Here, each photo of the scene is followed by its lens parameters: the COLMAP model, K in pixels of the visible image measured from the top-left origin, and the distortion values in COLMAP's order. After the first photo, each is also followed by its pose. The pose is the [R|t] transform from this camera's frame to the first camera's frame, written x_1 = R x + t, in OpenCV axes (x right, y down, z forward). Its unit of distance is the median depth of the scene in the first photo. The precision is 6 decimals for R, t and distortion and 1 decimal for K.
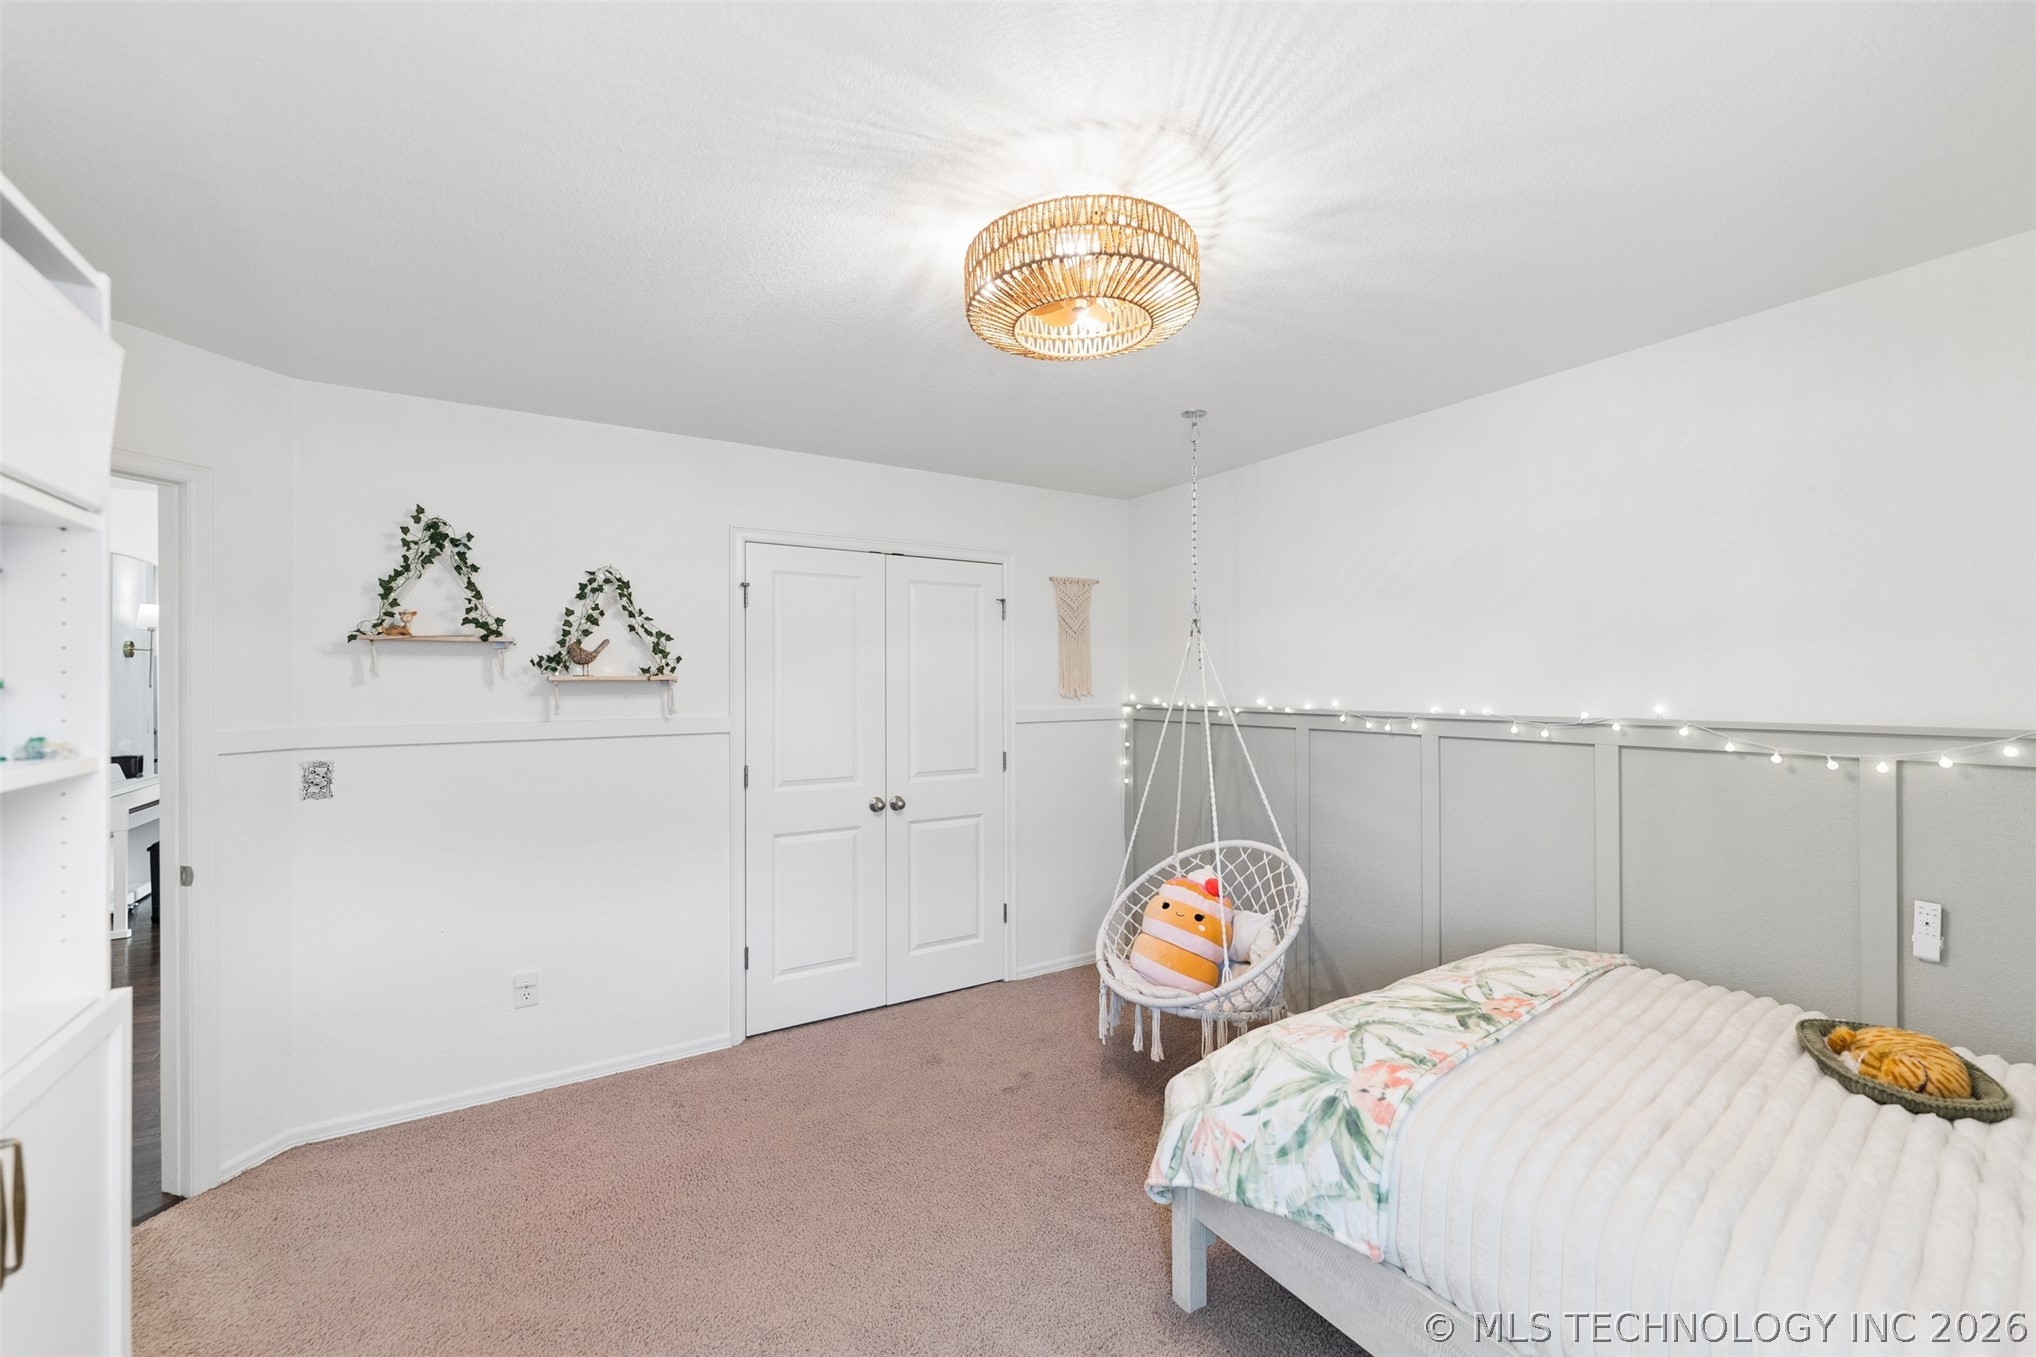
lens RADIAL K [[824.7, 0, 1022.5], [0, 824.7, 682.6], [0, 0, 1]] dist [0.002324, -0.000998]
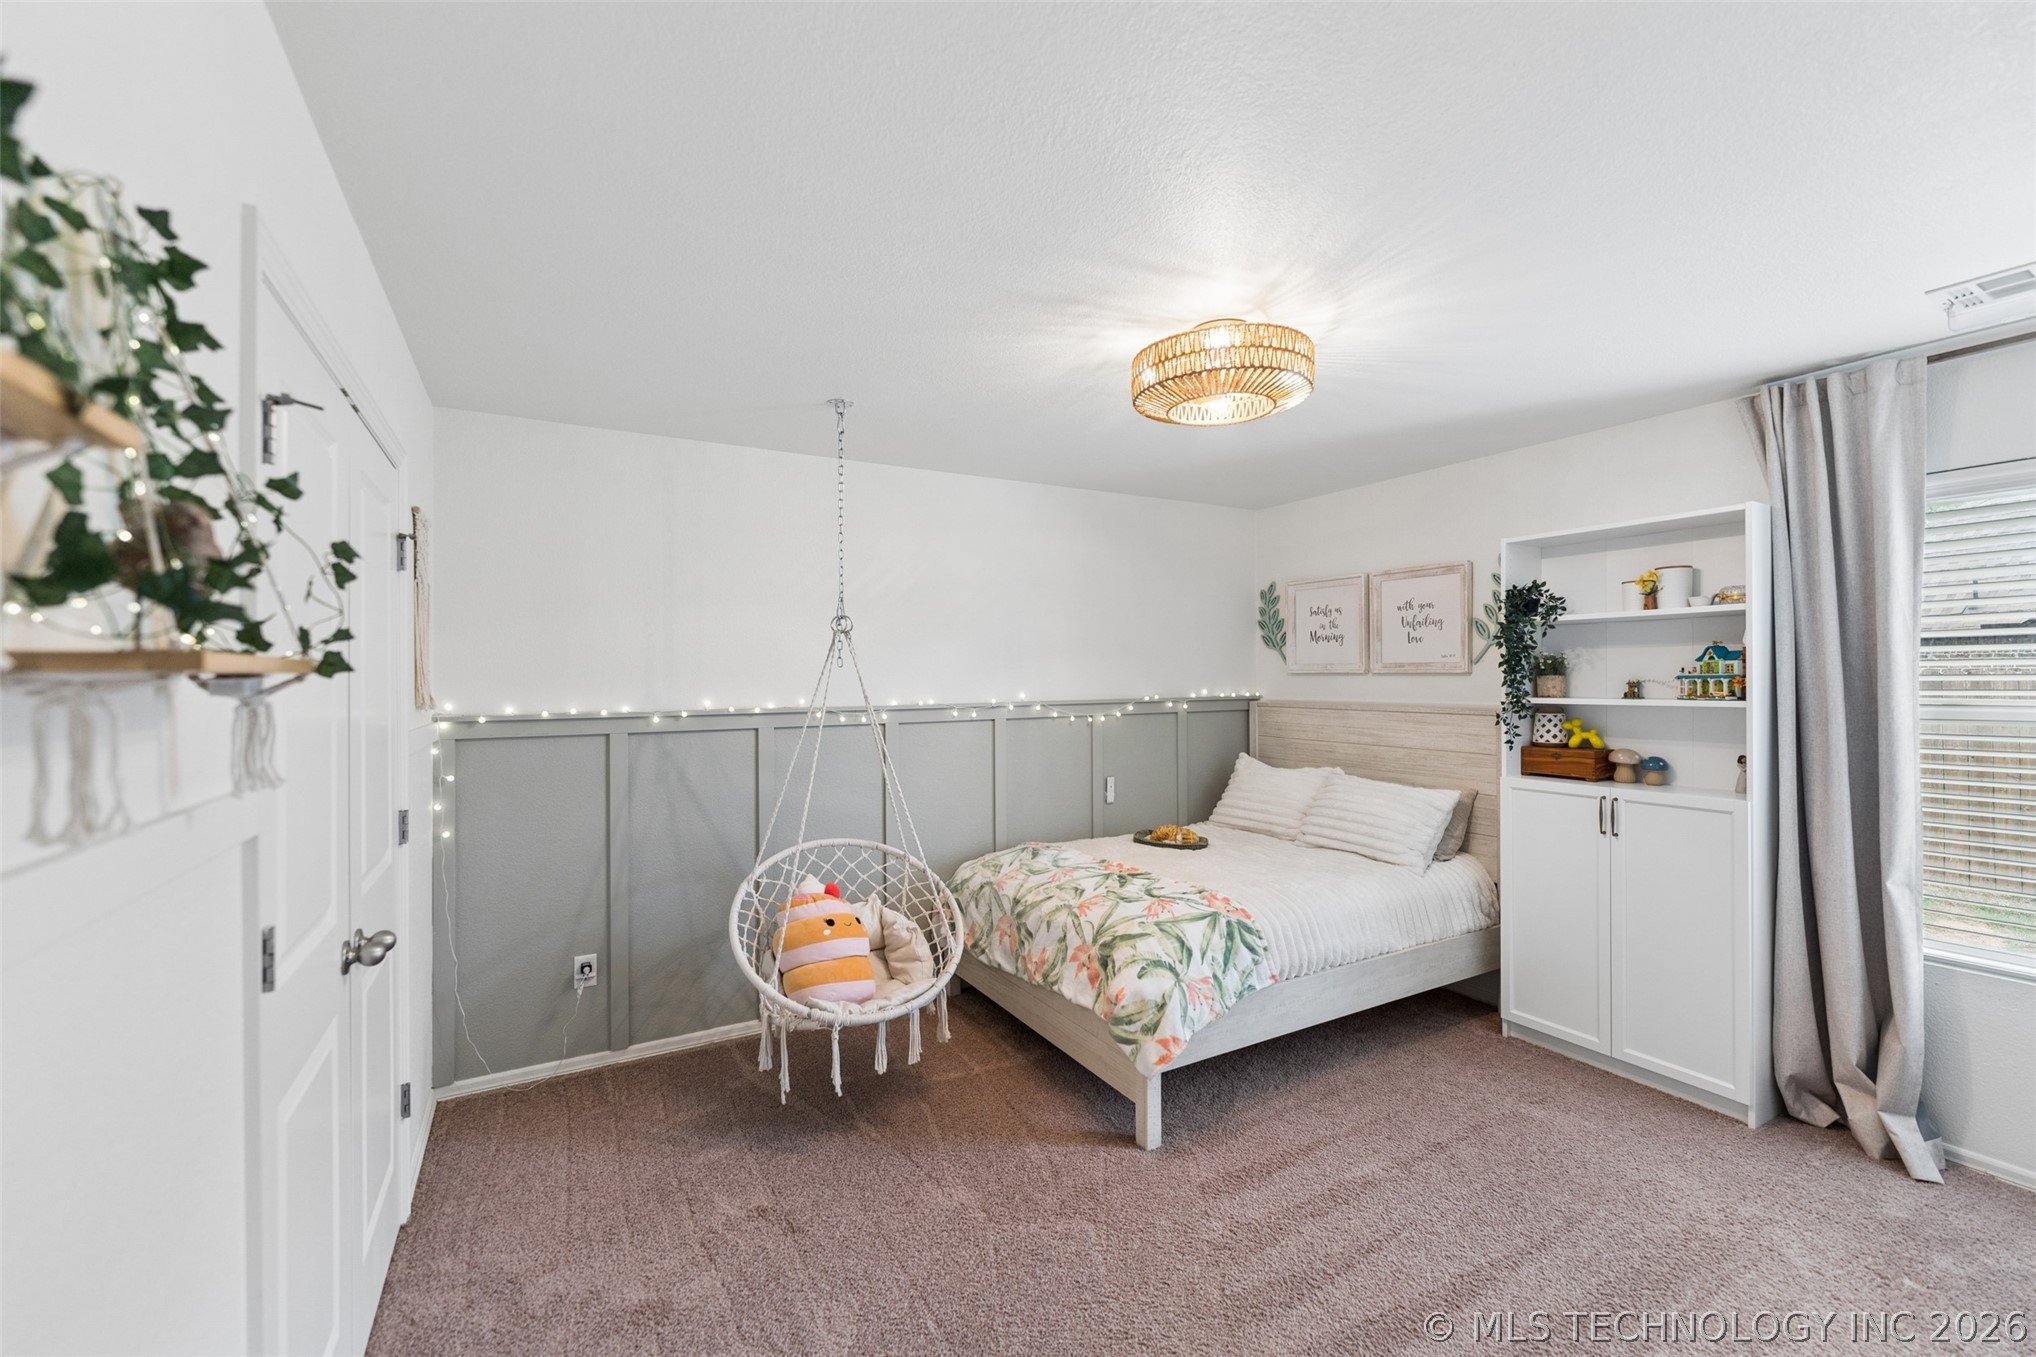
lens RADIAL K [[824.7, 0, 1022.4], [0, 824.7, 670.6], [0, 0, 1]] dist [0.002324, -0.000998]
pose [[0.042330, 0.005827, 0.999087, -0.849492], [0.004735, 0.999971, -0.006033, -0.008631], [-0.999092, 0.004986, 0.042301, 0.840898]]
